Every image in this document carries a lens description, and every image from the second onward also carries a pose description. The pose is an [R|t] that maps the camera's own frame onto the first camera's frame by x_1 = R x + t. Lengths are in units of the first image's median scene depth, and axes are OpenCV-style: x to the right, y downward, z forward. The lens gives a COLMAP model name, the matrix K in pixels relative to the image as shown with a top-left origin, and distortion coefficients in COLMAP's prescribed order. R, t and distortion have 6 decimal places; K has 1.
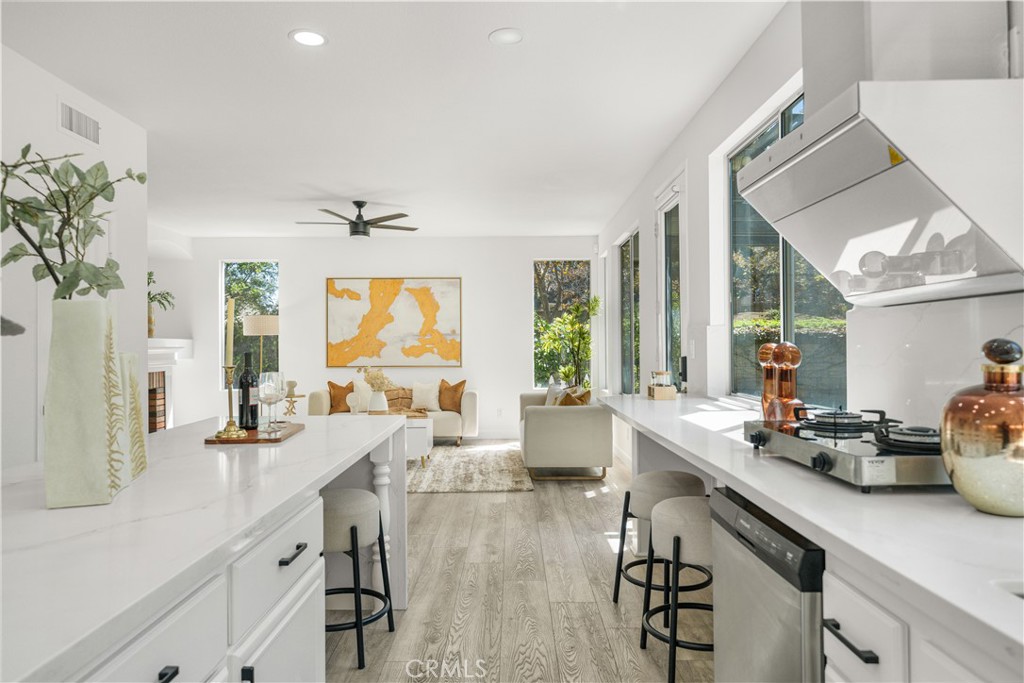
lens RADIAL K [[685.2, 0, 512.0], [0, 685.2, 341.5], [0, 0, 1]] dist [0.000150, 0.001397]
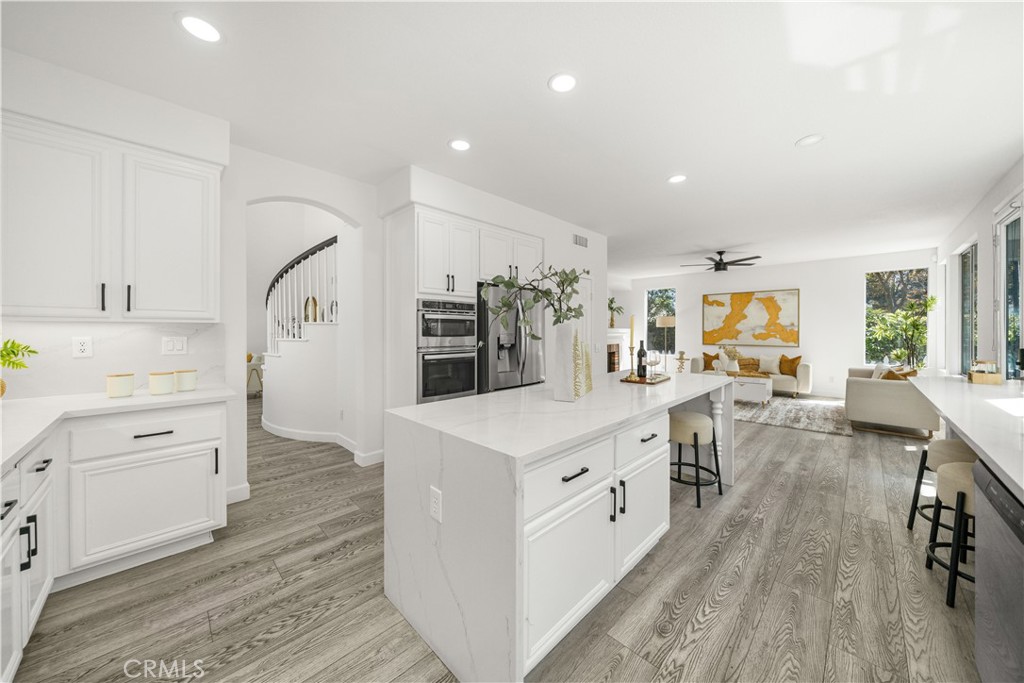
lens RADIAL K [[350.2, 0, 508.2], [0, 350.2, 336.4], [0, 0, 1]] dist [-0.004031, -0.000122]
pose [[0.705627, 0.016123, -0.708400, 0.033861], [0.000276, 0.999735, 0.023029, -0.008345], [0.708583, -0.016446, 0.705436, -0.020782]]
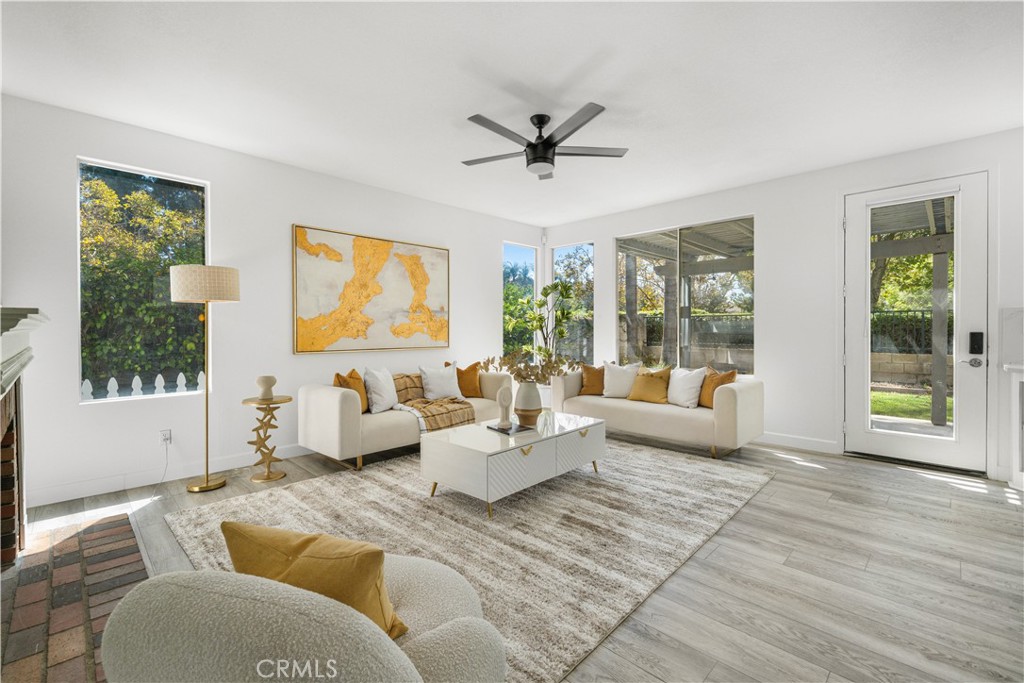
lens RADIAL K [[437.7, 0, 509.1], [0, 437.7, 338.0], [0, 0, 1]] dist [-0.002241, -0.000314]
pose [[0.696055, -0.012884, 0.717873, -0.712353], [-0.007687, 0.999648, 0.025394, 0.014649], [-0.717947, -0.023194, 0.695711, 0.870345]]
